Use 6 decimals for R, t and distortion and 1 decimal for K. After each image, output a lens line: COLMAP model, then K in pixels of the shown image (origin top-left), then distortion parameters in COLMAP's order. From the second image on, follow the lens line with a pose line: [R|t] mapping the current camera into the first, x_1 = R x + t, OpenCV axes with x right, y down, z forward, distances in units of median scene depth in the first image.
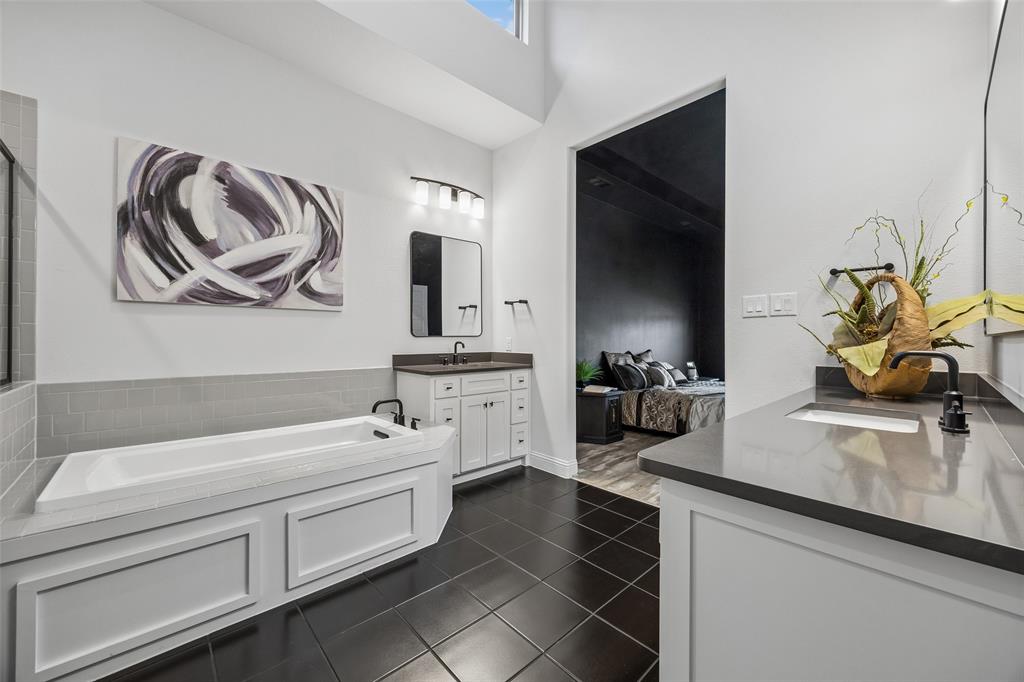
lens RADIAL K [[395.5, 0, 515.0], [0, 395.5, 337.6], [0, 0, 1]] dist [0.000269, -0.000147]
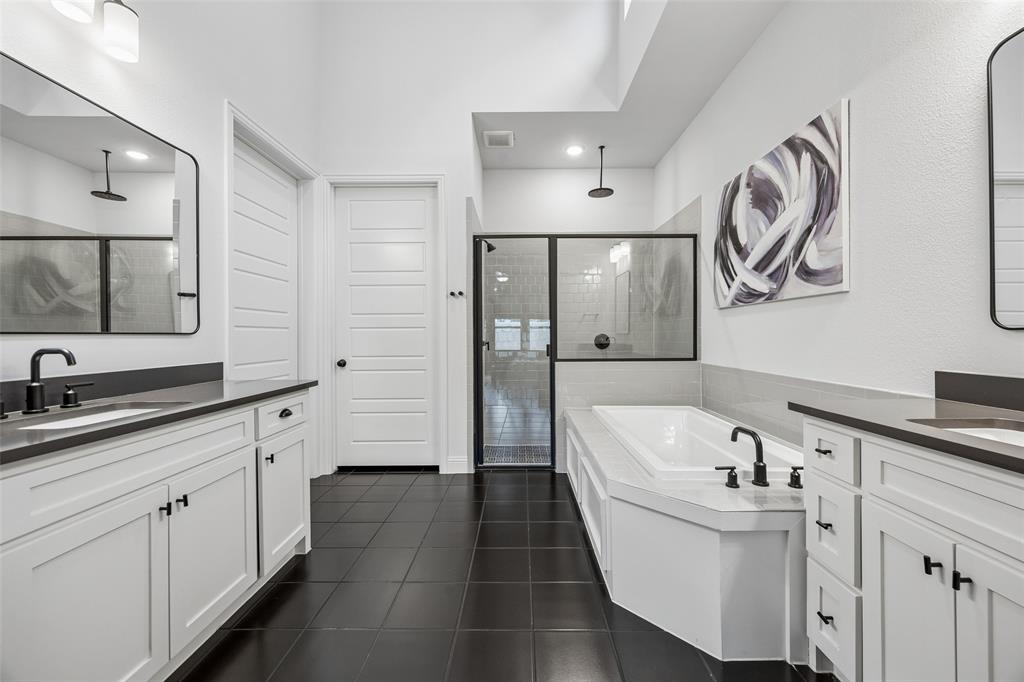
lens RADIAL K [[395.5, 0, 515.0], [0, 395.5, 337.6], [0, 0, 1]] dist [0.000269, -0.000147]
pose [[-0.686492, 0.000790, -0.727137, 0.405349], [0.003630, 0.999991, -0.002340, 0.006819], [0.727129, -0.004246, -0.686488, 1.138941]]
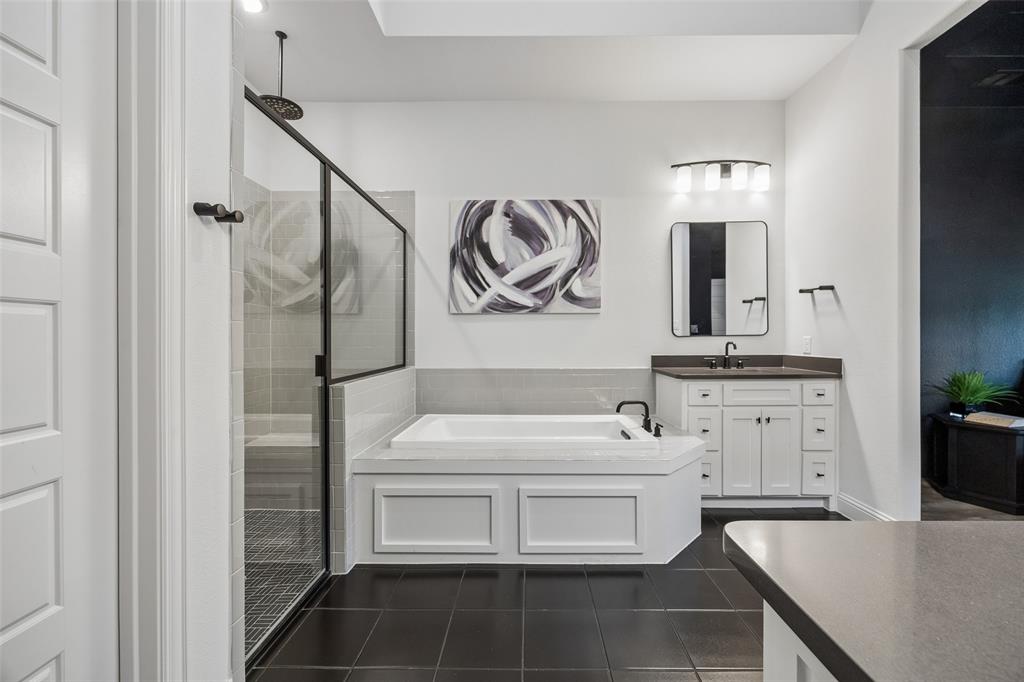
lens RADIAL K [[395.5, 0, 515.0], [0, 395.5, 337.6], [0, 0, 1]] dist [0.000269, -0.000147]
pose [[0.729442, -0.006087, -0.684015, 0.129883], [0.007430, 0.999972, -0.000975, -0.001760], [0.684002, -0.004371, 0.729467, 0.077184]]
